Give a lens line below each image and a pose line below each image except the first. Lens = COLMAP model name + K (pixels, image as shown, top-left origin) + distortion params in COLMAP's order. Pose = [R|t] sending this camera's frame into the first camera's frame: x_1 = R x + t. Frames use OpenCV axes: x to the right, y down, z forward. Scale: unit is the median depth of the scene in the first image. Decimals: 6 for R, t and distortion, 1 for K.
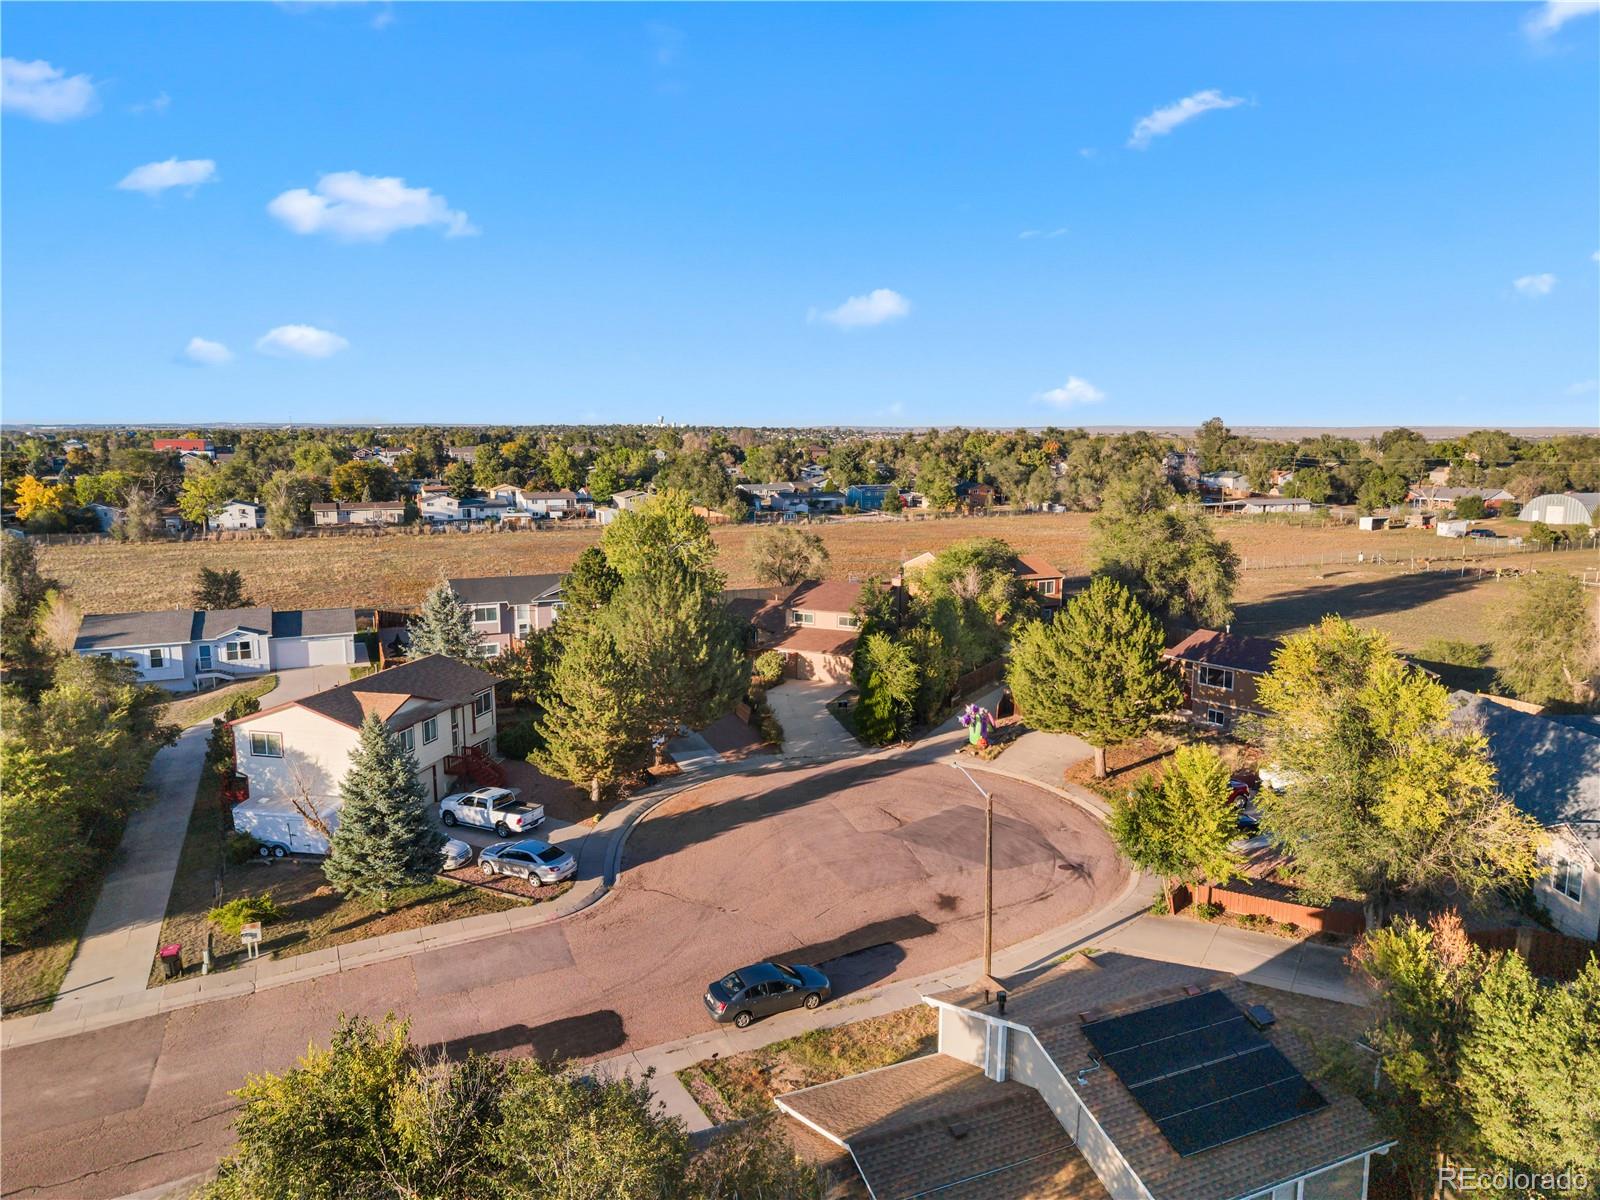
lens RADIAL K [[1107.6, 0, 800.0], [0, 1107.6, 600.0], [0, 0, 1]] dist [0.063694, -0.083552]
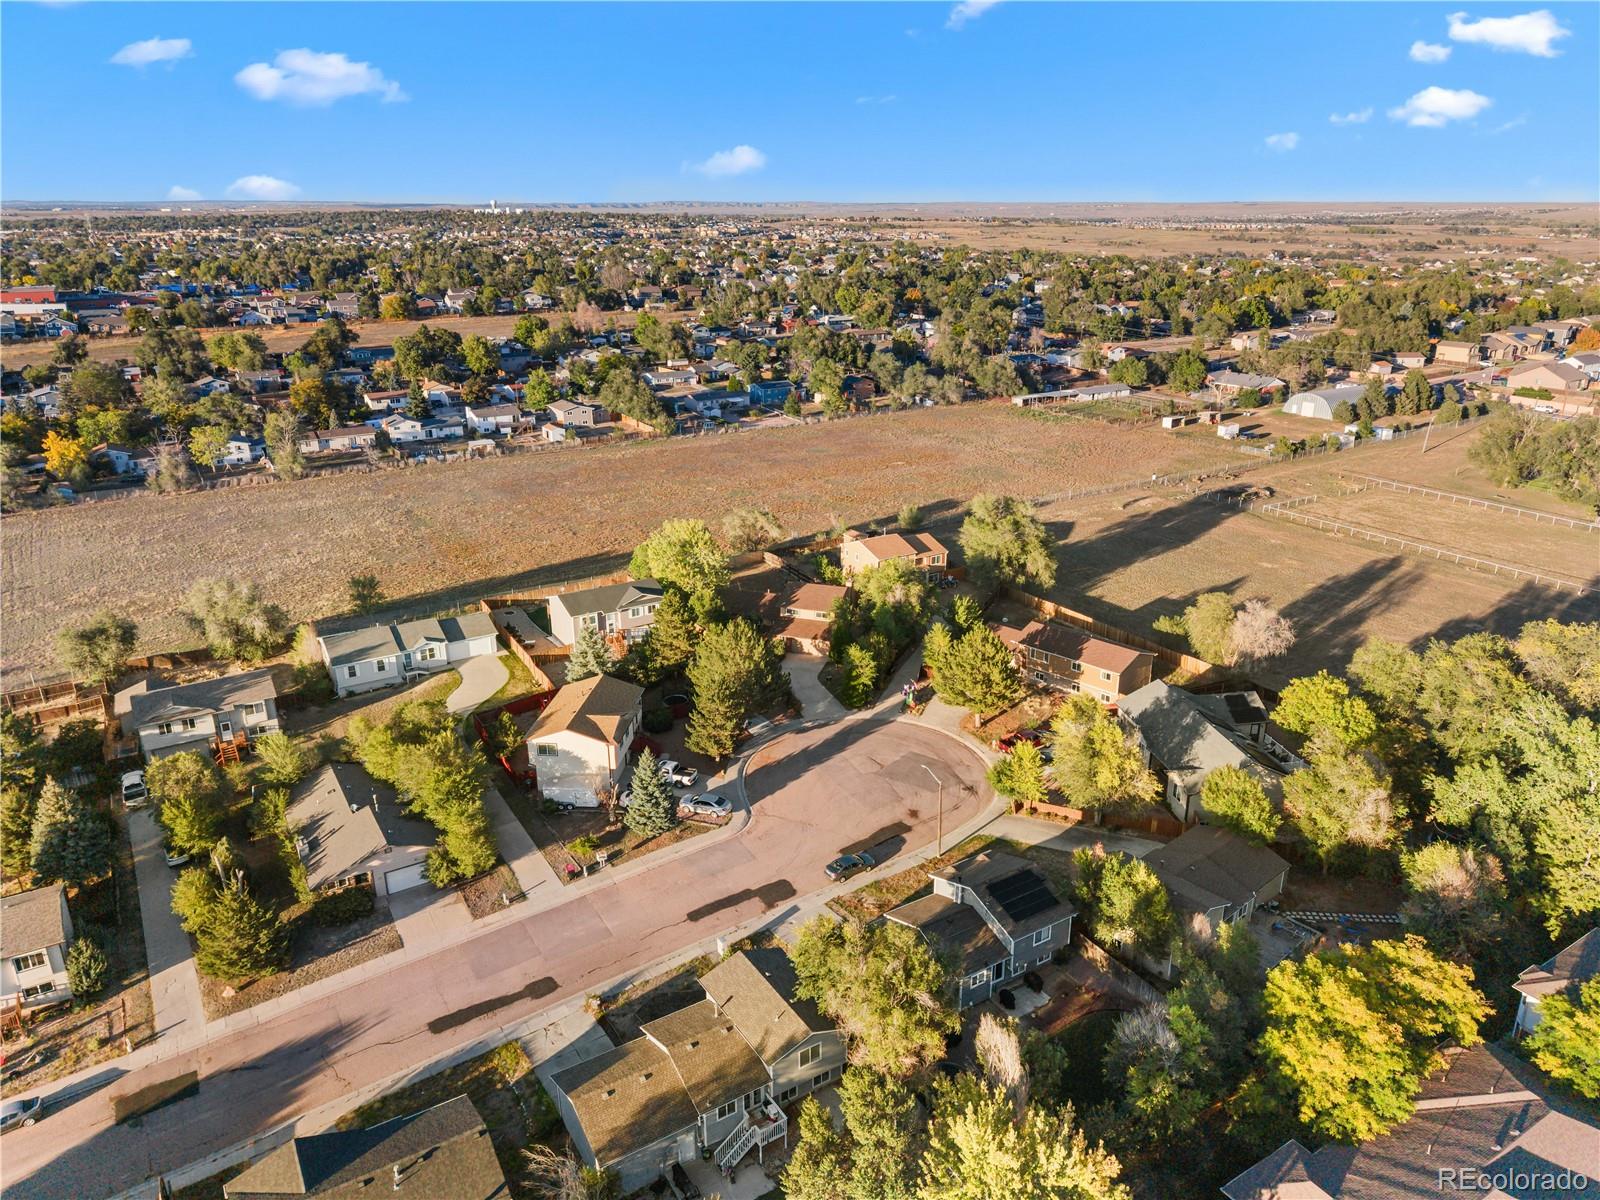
lens RADIAL K [[1105.1, 0, 800.0], [0, 1105.1, 600.0], [0, 0, 1]] dist [0.125764, -0.201449]
pose [[0.991164, -0.052269, 0.121907, -0.188300], [0.028776, 0.981929, 0.187047, -0.312983], [-0.129481, -0.181887, 0.974757, -0.572426]]
